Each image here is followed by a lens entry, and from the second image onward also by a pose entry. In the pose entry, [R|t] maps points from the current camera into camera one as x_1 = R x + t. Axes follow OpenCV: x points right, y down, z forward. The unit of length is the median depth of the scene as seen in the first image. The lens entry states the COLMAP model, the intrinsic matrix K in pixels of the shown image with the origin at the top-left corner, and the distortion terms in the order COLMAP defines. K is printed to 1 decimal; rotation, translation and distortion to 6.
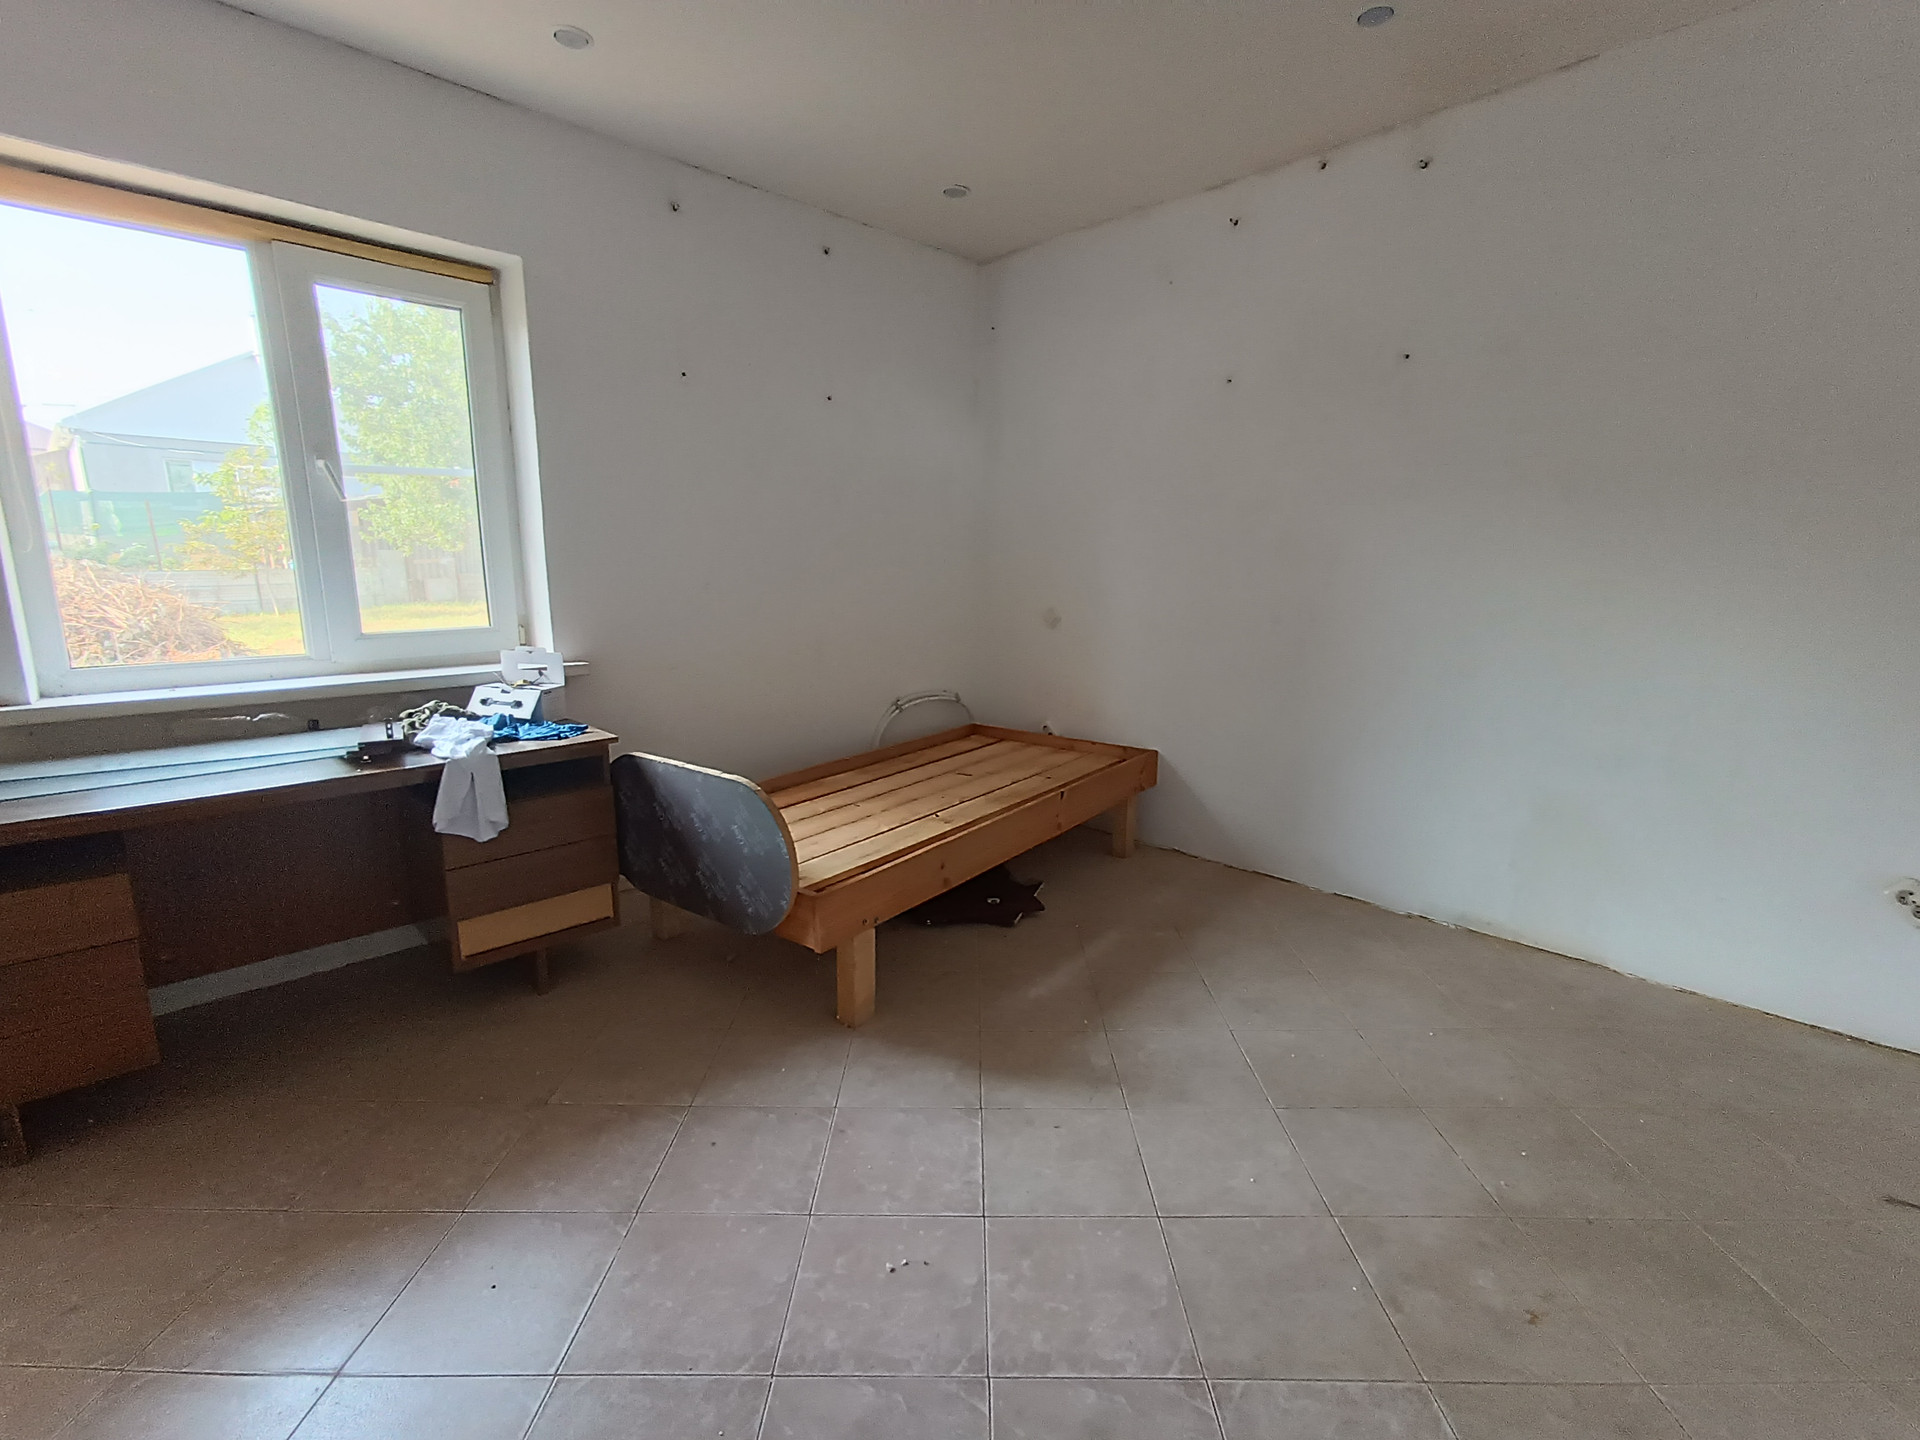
lens RADIAL K [[872.5, 0, 959.2], [0, 872.5, 710.1], [0, 0, 1]] dist [-0.015187, 0.016537]
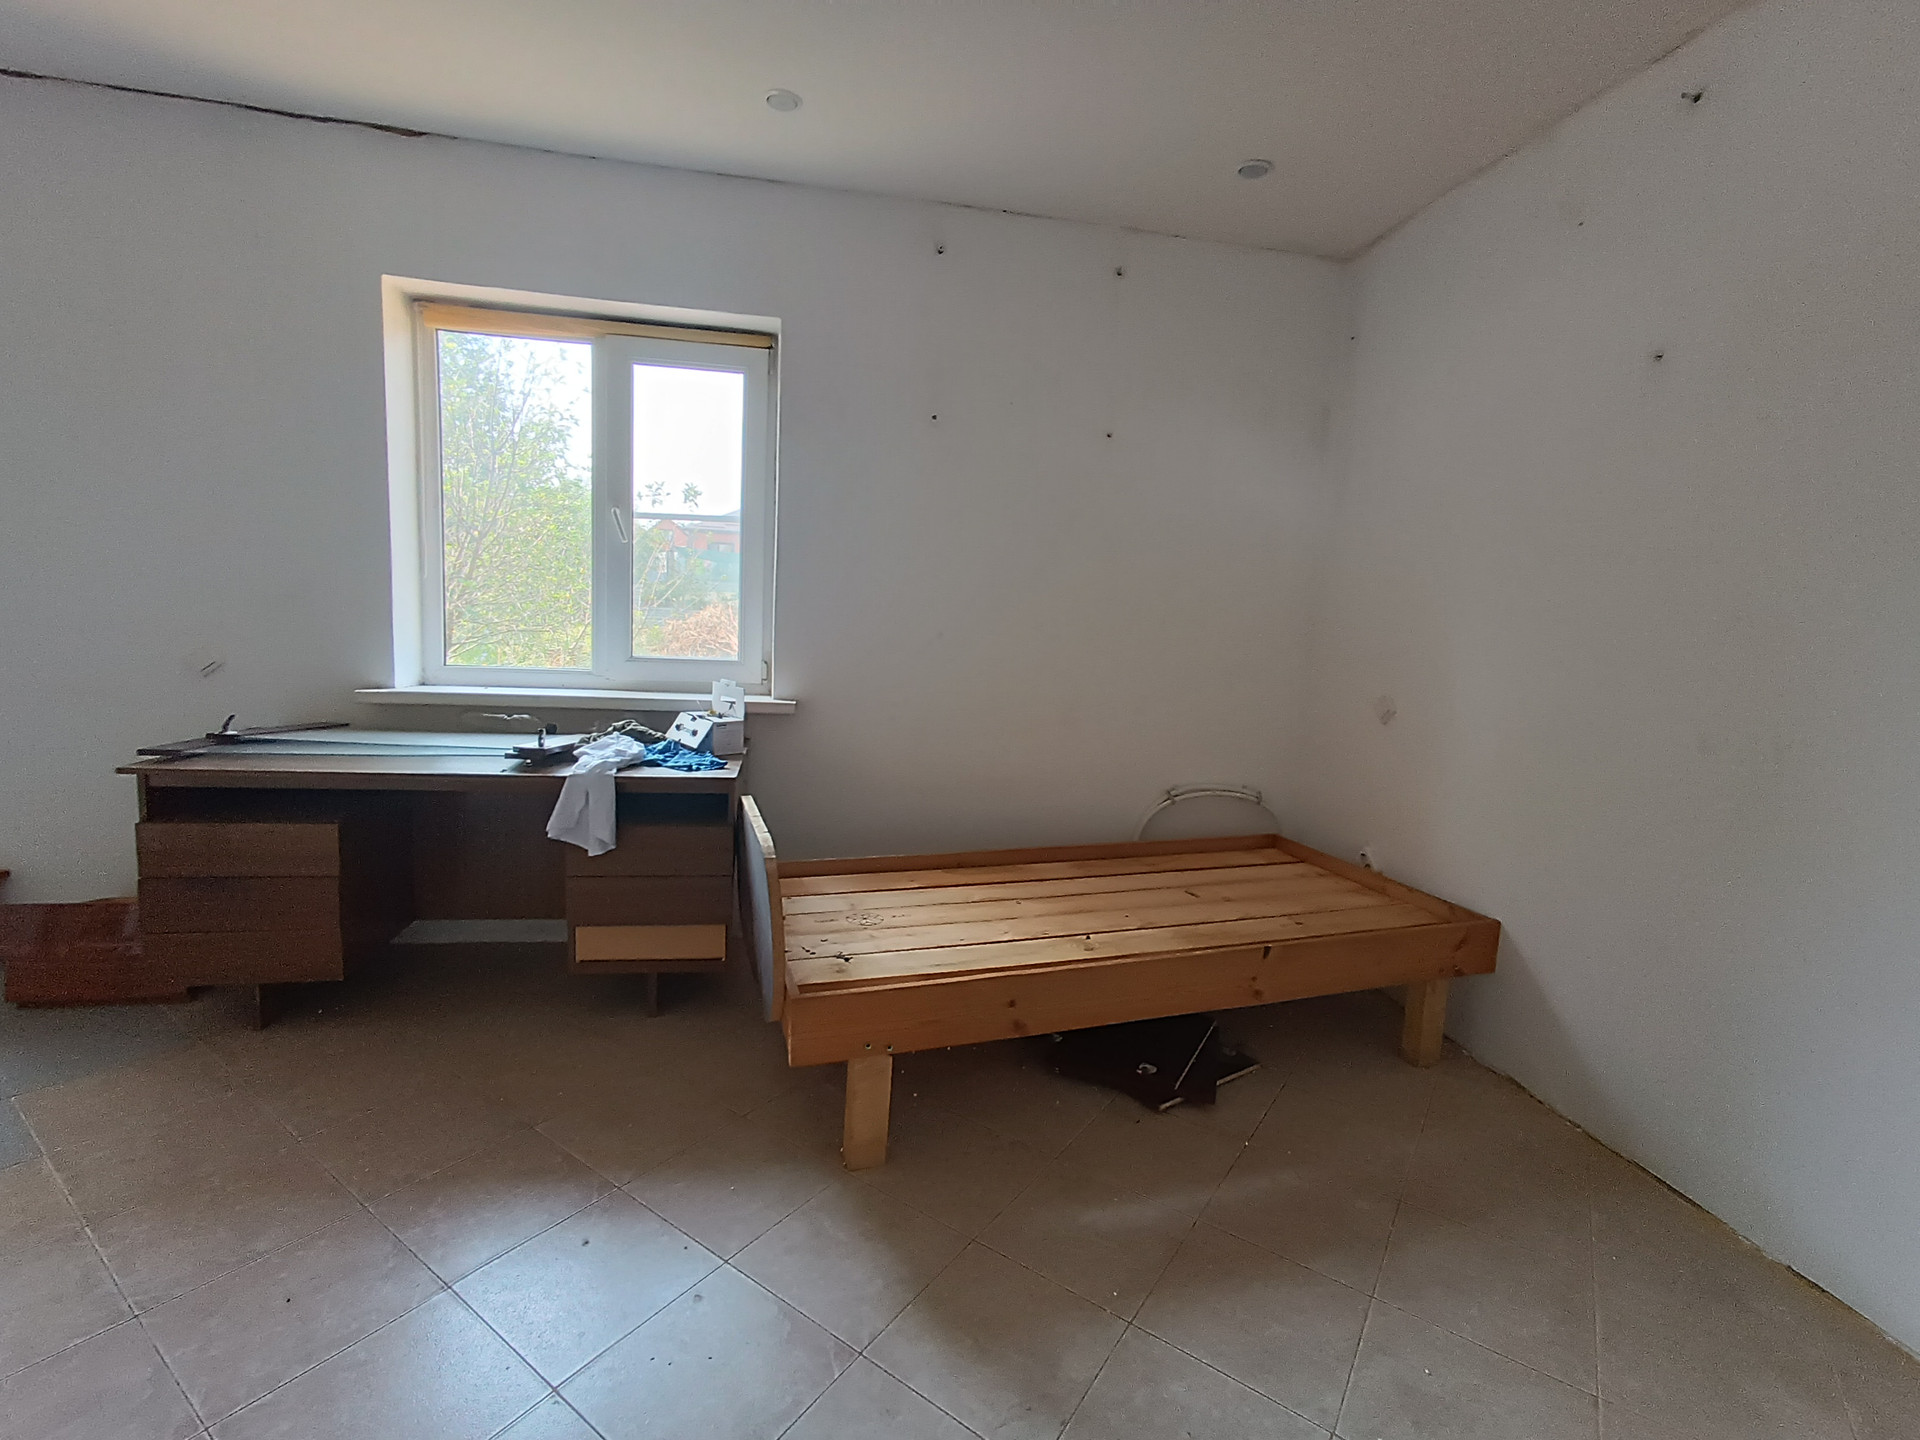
lens RADIAL K [[872.5, 0, 957.9], [0, 872.5, 714.2], [0, 0, 1]] dist [-0.015187, 0.016537]
pose [[0.829148, 0.104214, -0.549229, 0.307058], [-0.144188, 0.989096, -0.029998, -0.040408], [0.540114, 0.104065, 0.835133, 0.273968]]
